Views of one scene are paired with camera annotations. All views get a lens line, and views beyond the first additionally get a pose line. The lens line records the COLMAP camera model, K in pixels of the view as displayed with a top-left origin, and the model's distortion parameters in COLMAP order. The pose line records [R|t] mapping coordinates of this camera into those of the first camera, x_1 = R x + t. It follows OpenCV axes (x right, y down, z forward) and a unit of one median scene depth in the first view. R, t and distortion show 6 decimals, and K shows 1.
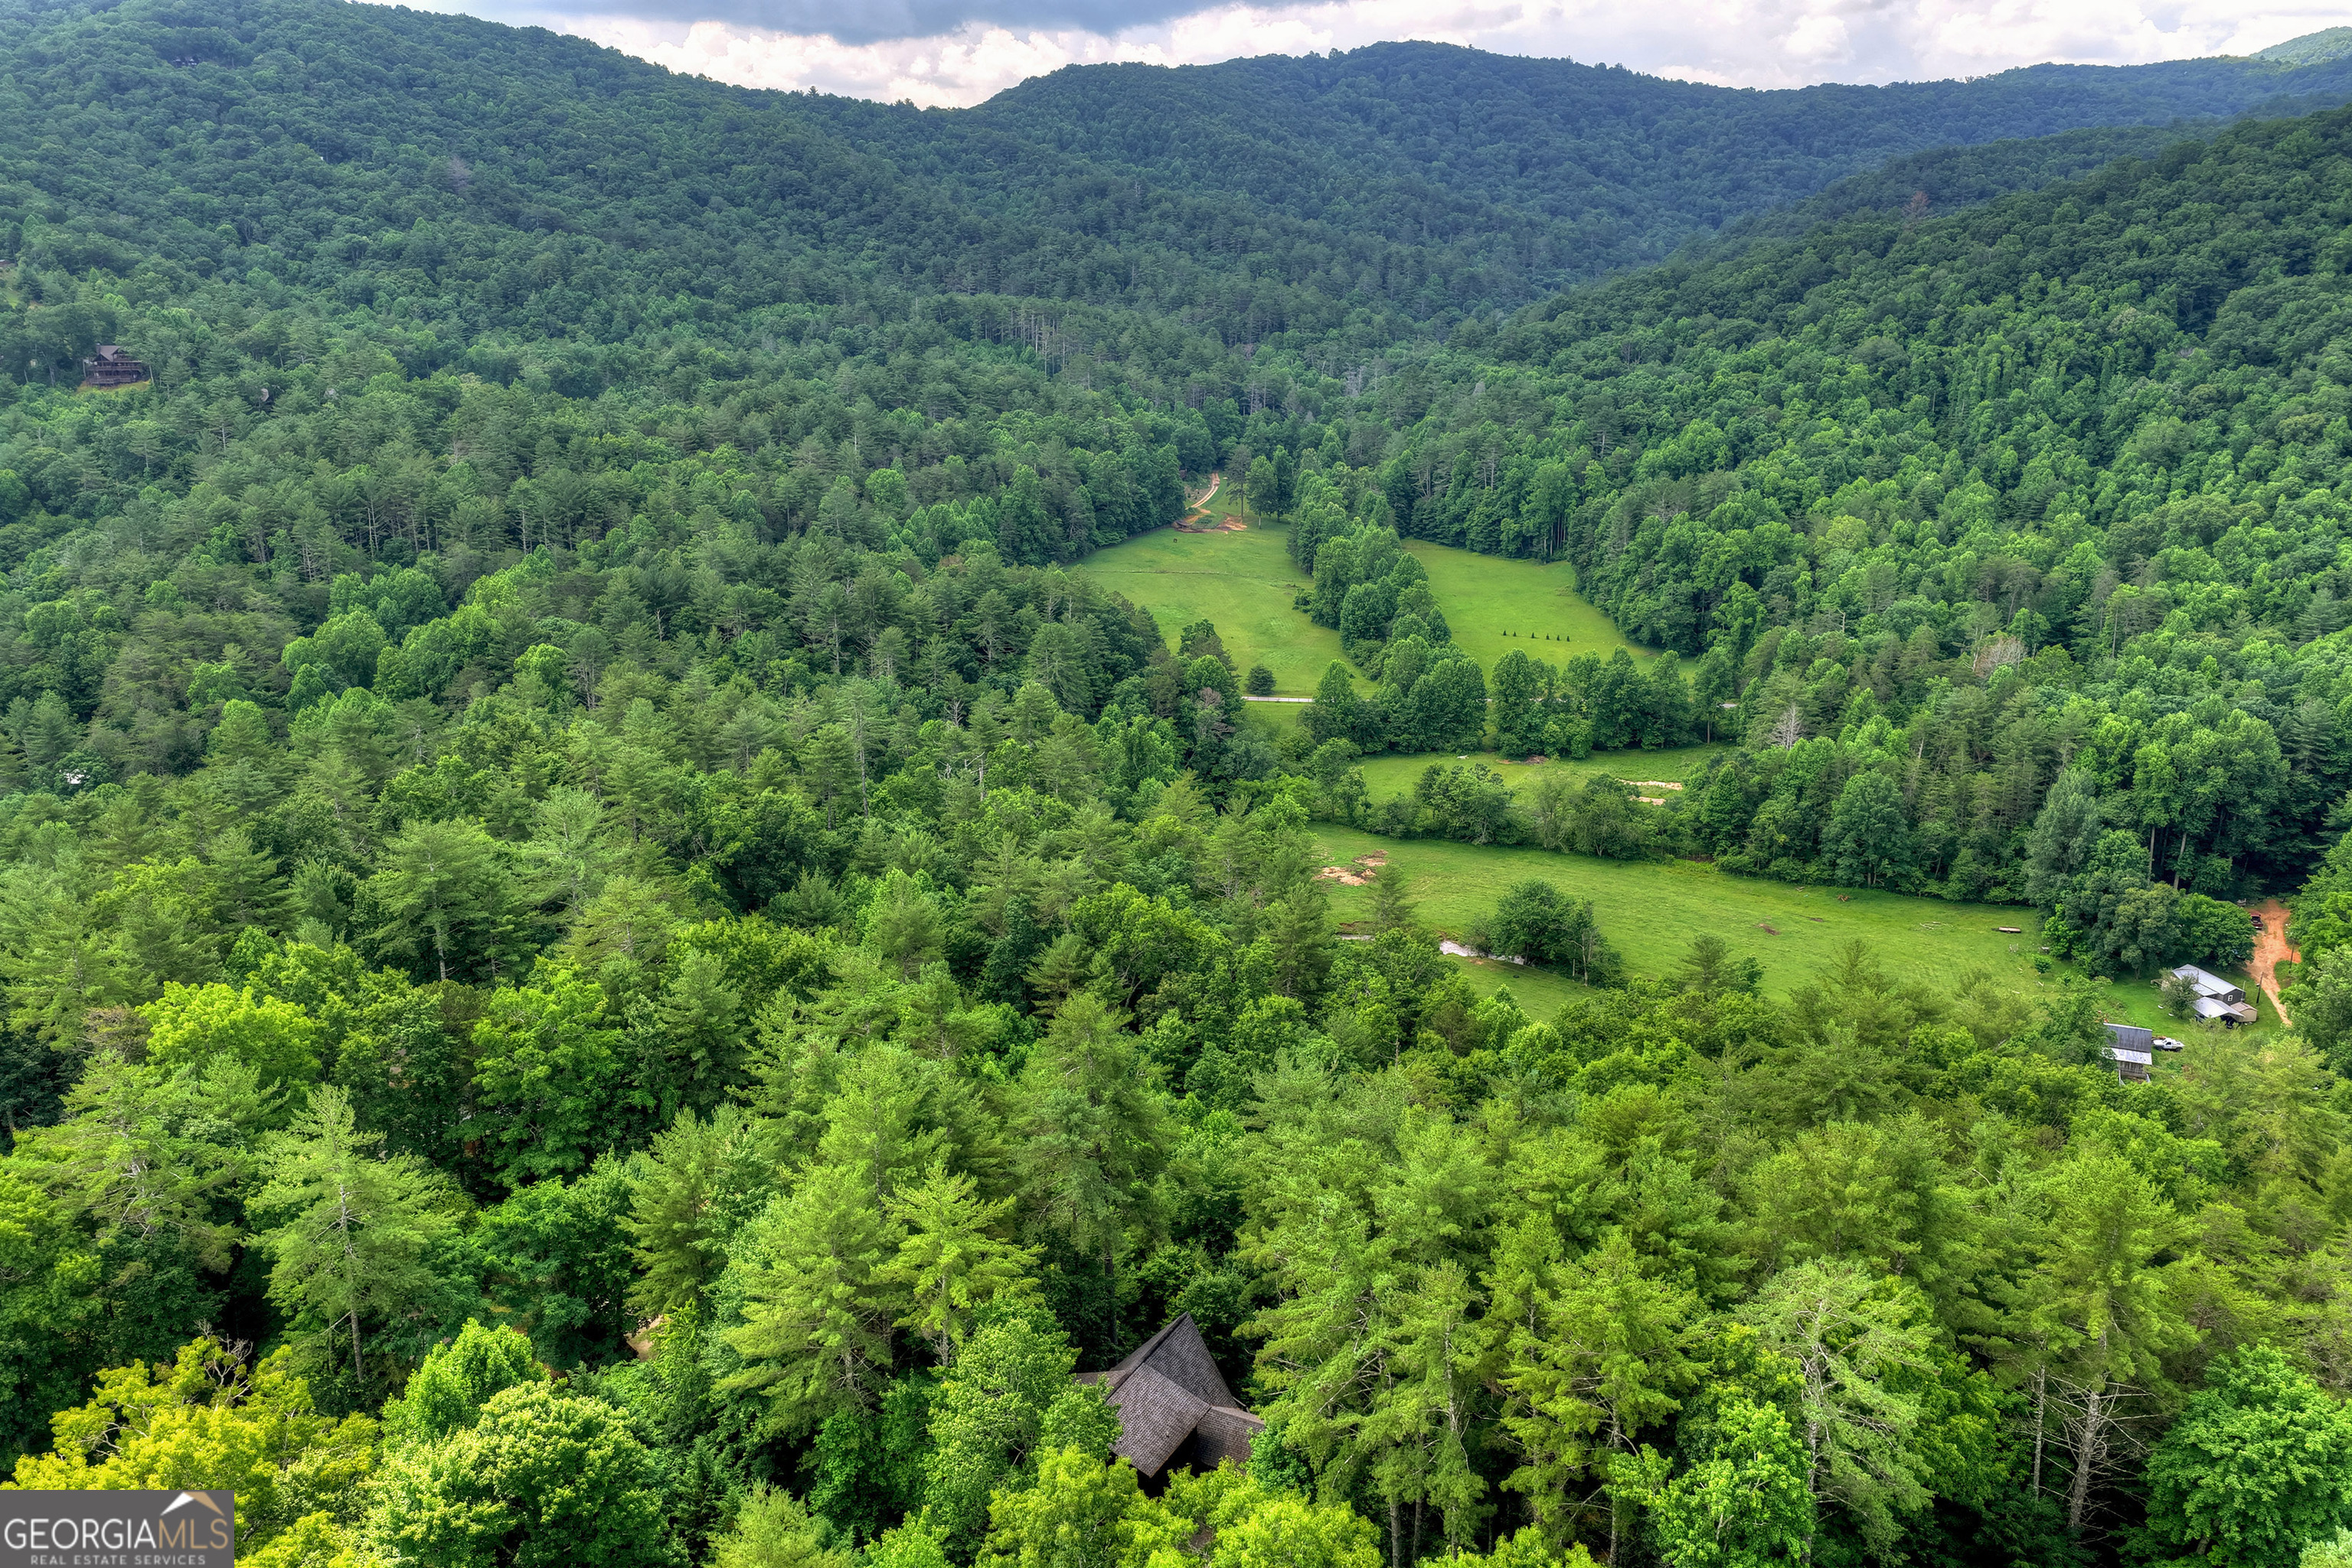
lens RADIAL K [[1942.3, 0, 1187.3], [0, 1942.3, 830.4], [0, 0, 1]] dist [-0.000590, 0.016202]
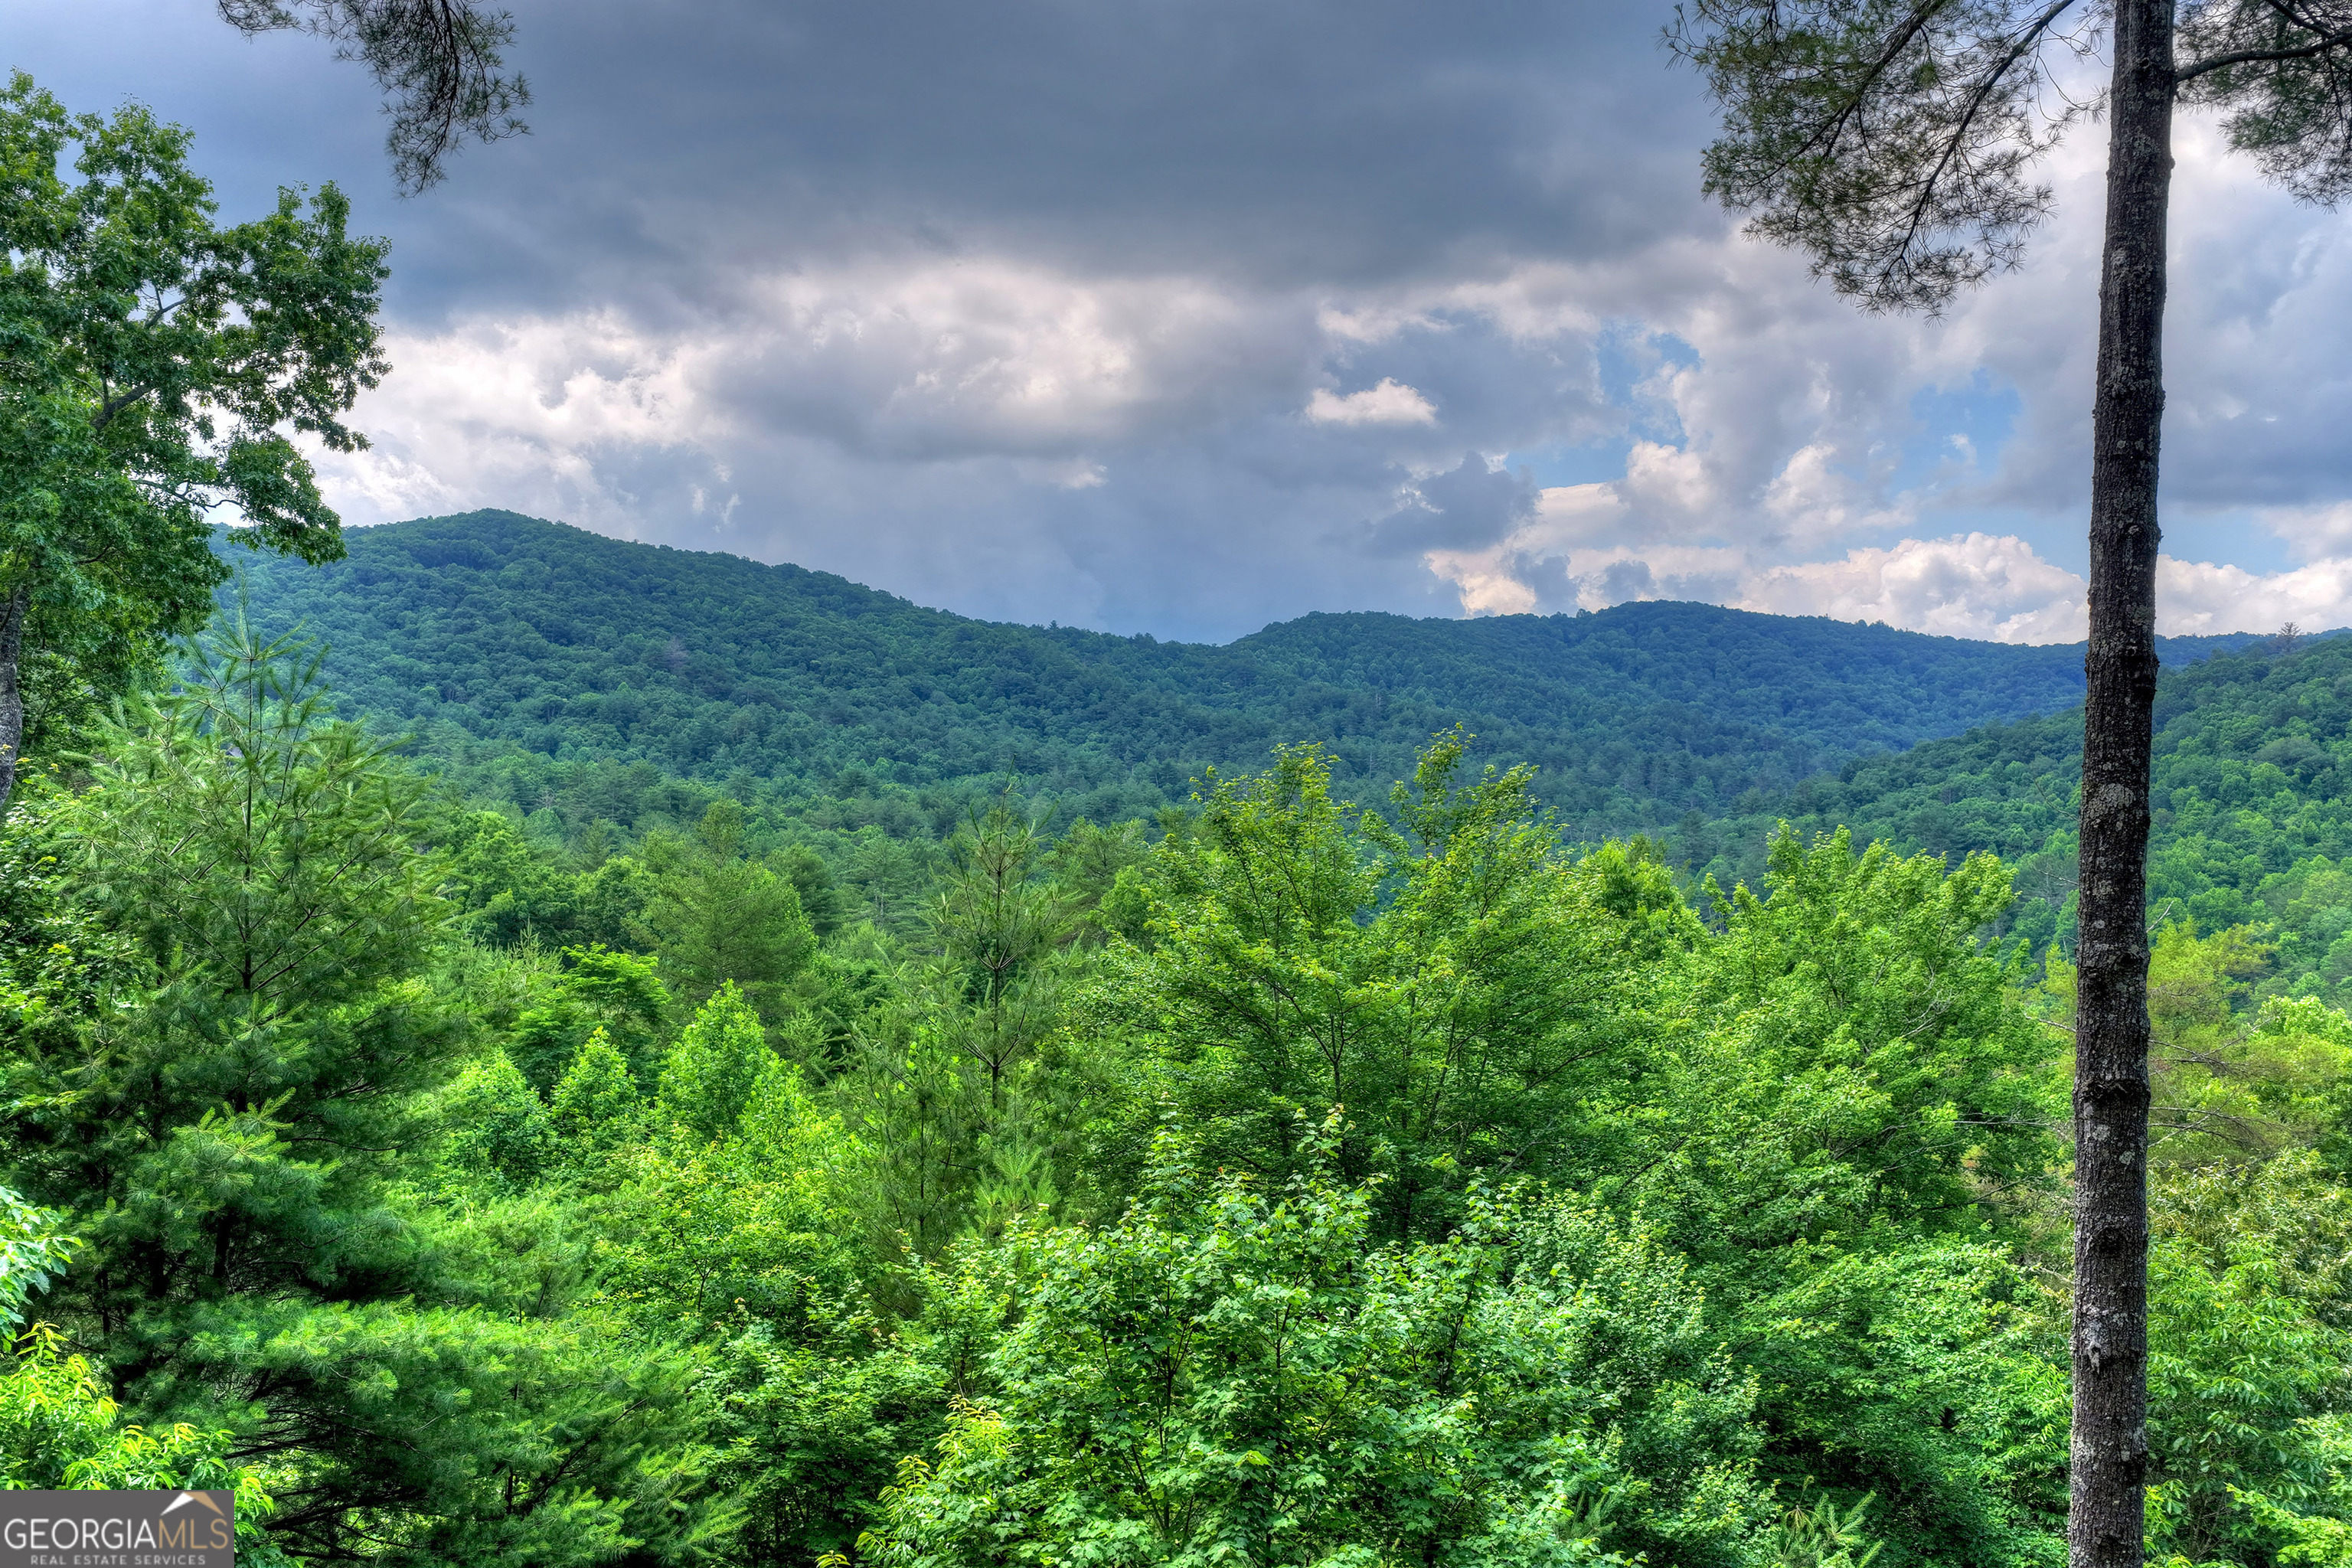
lens RADIAL K [[1942.3, 0, 1187.3], [0, 1942.3, 830.4], [0, 0, 1]] dist [-0.000590, 0.016202]
pose [[0.991892, 0.001009, -0.127083, 0.003240], [-0.040695, 0.949836, -0.310089, 0.034554], [0.120395, 0.312747, 0.942175, 0.127657]]
